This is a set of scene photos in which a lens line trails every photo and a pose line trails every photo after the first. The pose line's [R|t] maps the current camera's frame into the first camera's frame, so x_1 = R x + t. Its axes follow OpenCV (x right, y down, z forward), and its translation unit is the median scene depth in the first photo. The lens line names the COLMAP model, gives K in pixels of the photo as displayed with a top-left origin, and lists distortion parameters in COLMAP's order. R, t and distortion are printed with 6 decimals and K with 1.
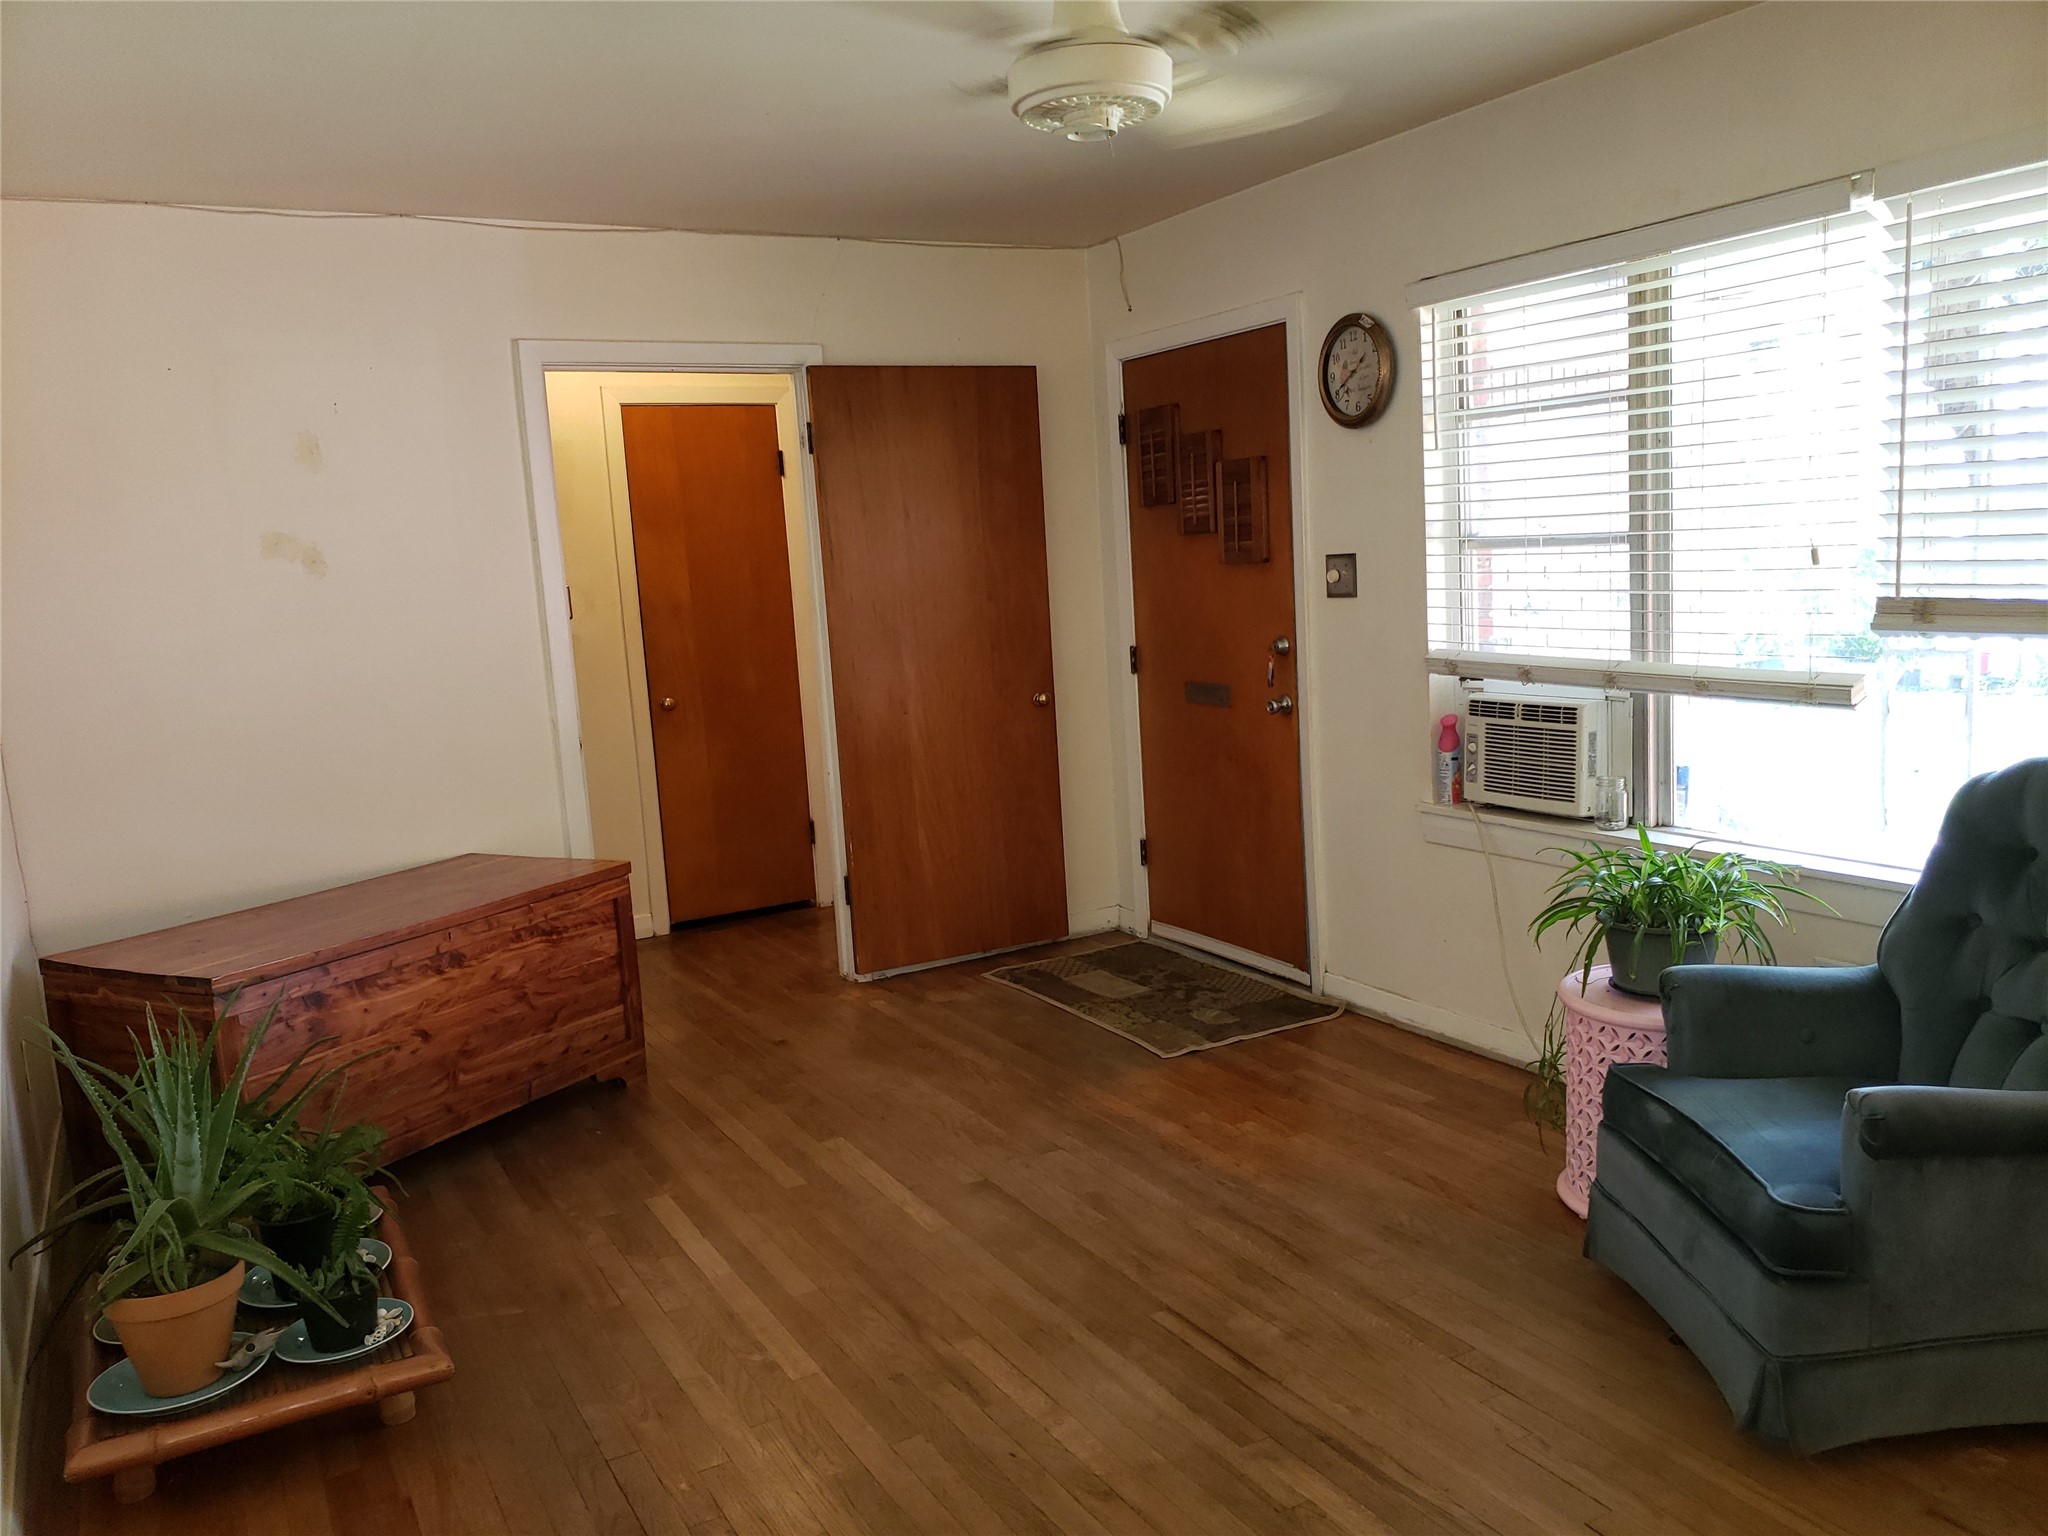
lens RADIAL K [[1591.9, 0, 1023.9], [0, 1591.9, 771.3], [0, 0, 1]] dist [0.075640, -0.086346]
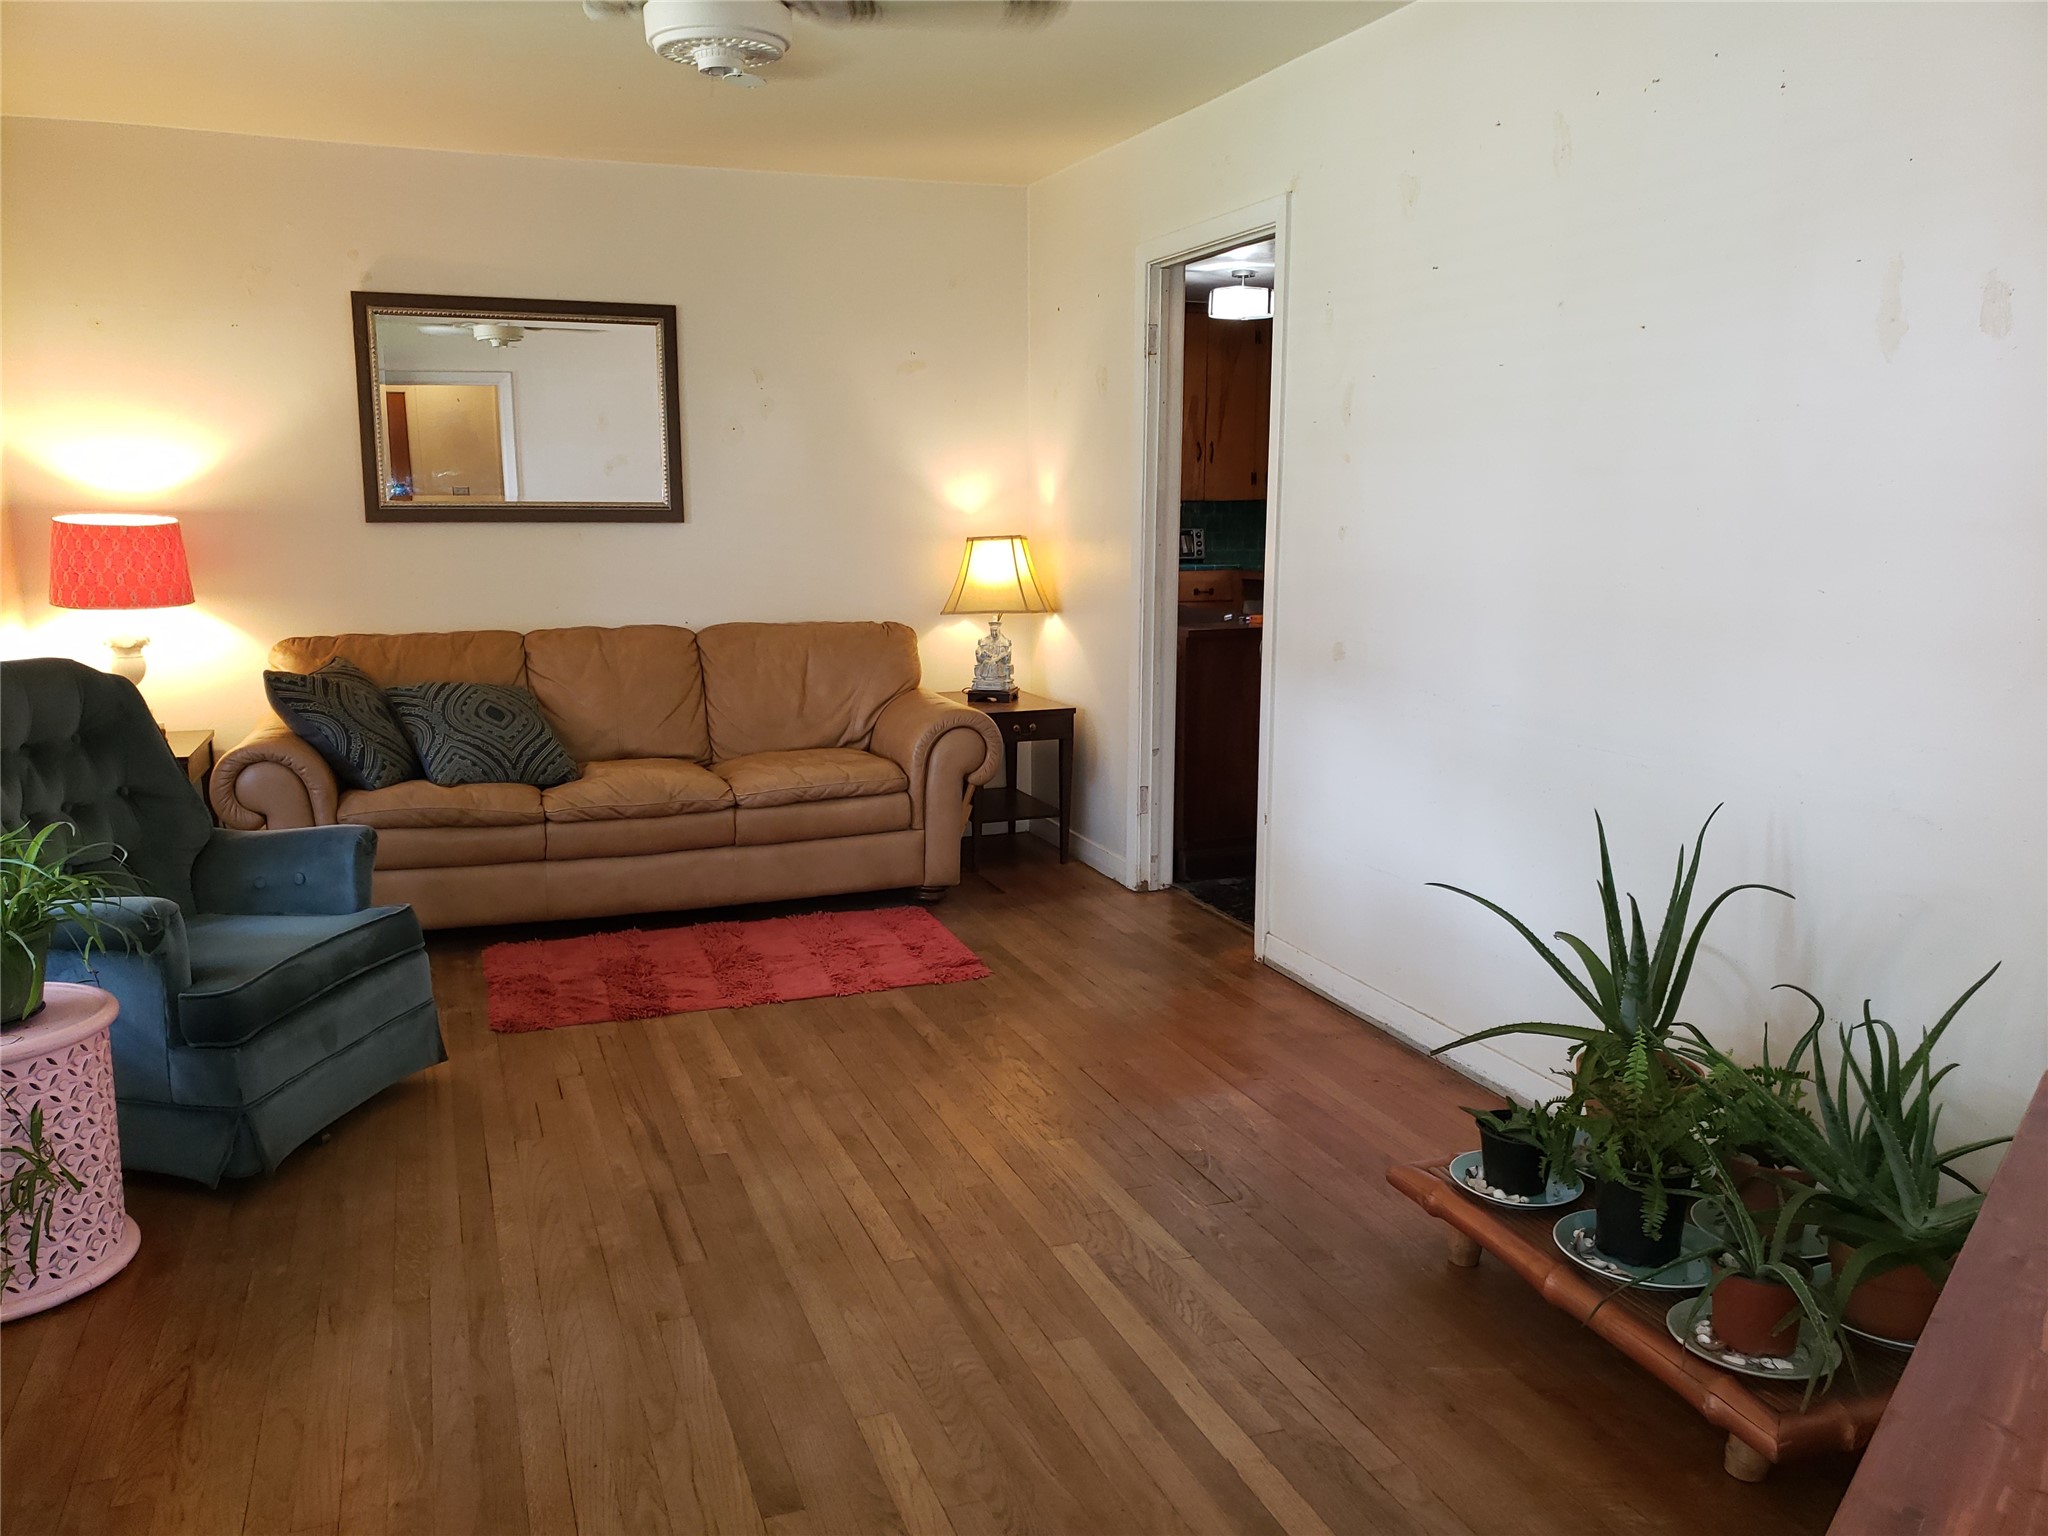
lens RADIAL K [[1591.9, 0, 1023.5], [0, 1591.9, 767.1], [0, 0, 1]] dist [0.075640, -0.086346]
pose [[-0.987328, 0.034906, 0.154806, -0.264022], [0.080721, 0.950349, 0.300535, -0.205208], [-0.136629, 0.309223, -0.941124, 1.776970]]
